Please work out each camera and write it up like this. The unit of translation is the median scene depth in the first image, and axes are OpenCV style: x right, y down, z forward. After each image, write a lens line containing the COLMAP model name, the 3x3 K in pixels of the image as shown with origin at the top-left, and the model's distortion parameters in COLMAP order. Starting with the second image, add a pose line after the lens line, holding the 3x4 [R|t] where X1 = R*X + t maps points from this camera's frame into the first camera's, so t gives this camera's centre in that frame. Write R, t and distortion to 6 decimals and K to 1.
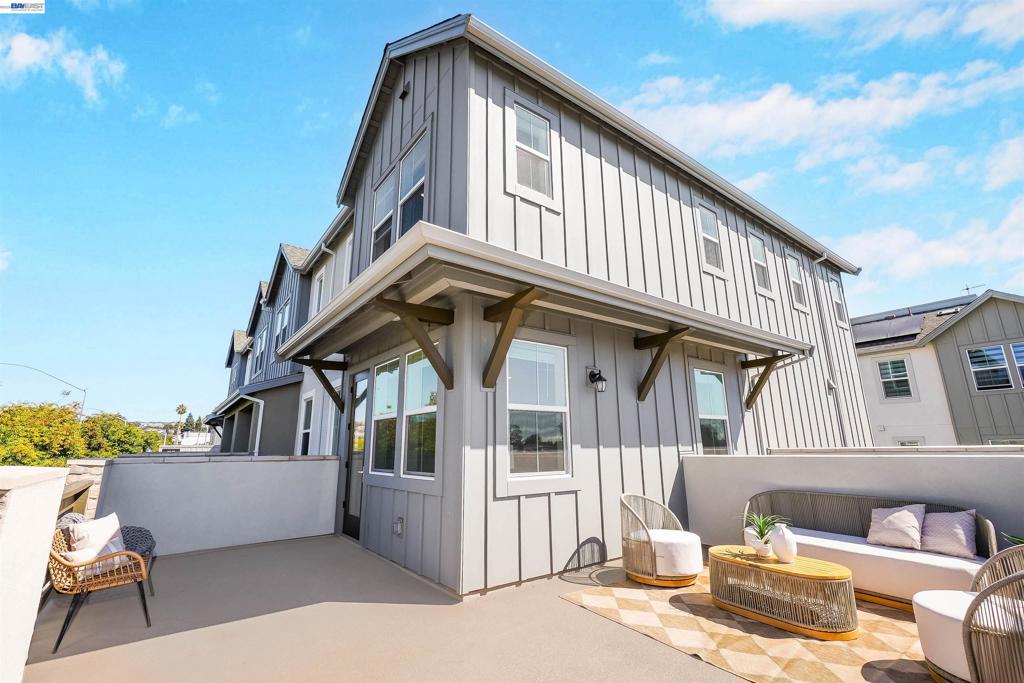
lens RADIAL K [[448.9, 0, 504.5], [0, 448.9, 336.8], [0, 0, 1]] dist [0.000991, 0.001118]
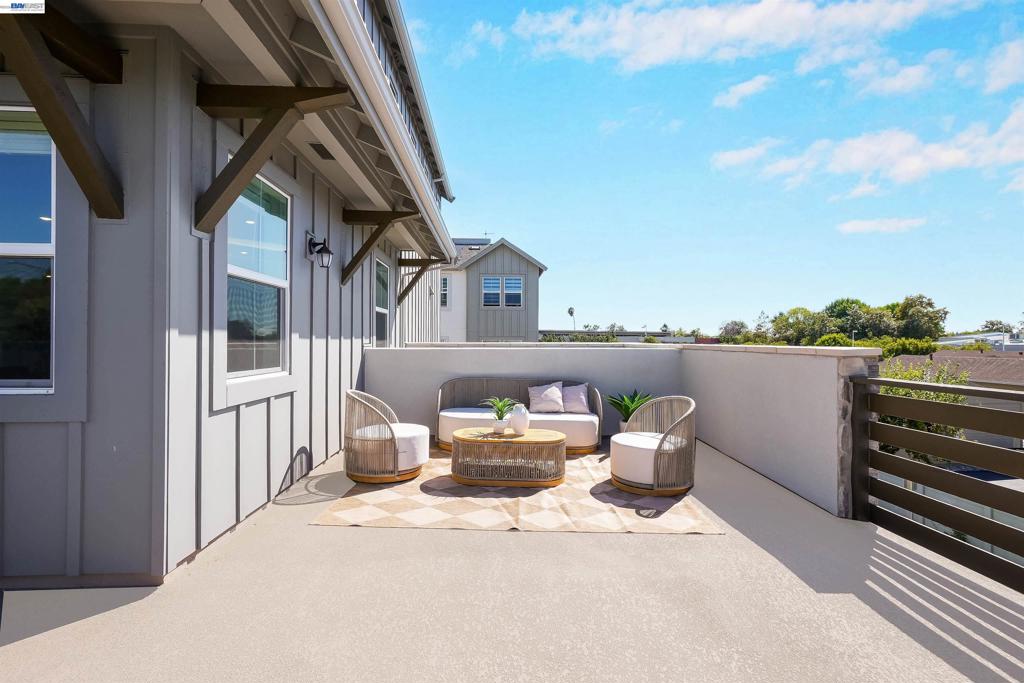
lens RADIAL K [[453.6, 0, 516.7], [0, 453.6, 340.9], [0, 0, 1]] dist [-0.001368, 0.000627]
pose [[0.551261, 0.017737, 0.834144, -0.311428], [-0.212840, 0.969685, 0.120041, 0.099722], [-0.806728, -0.243713, 0.538325, 0.350481]]
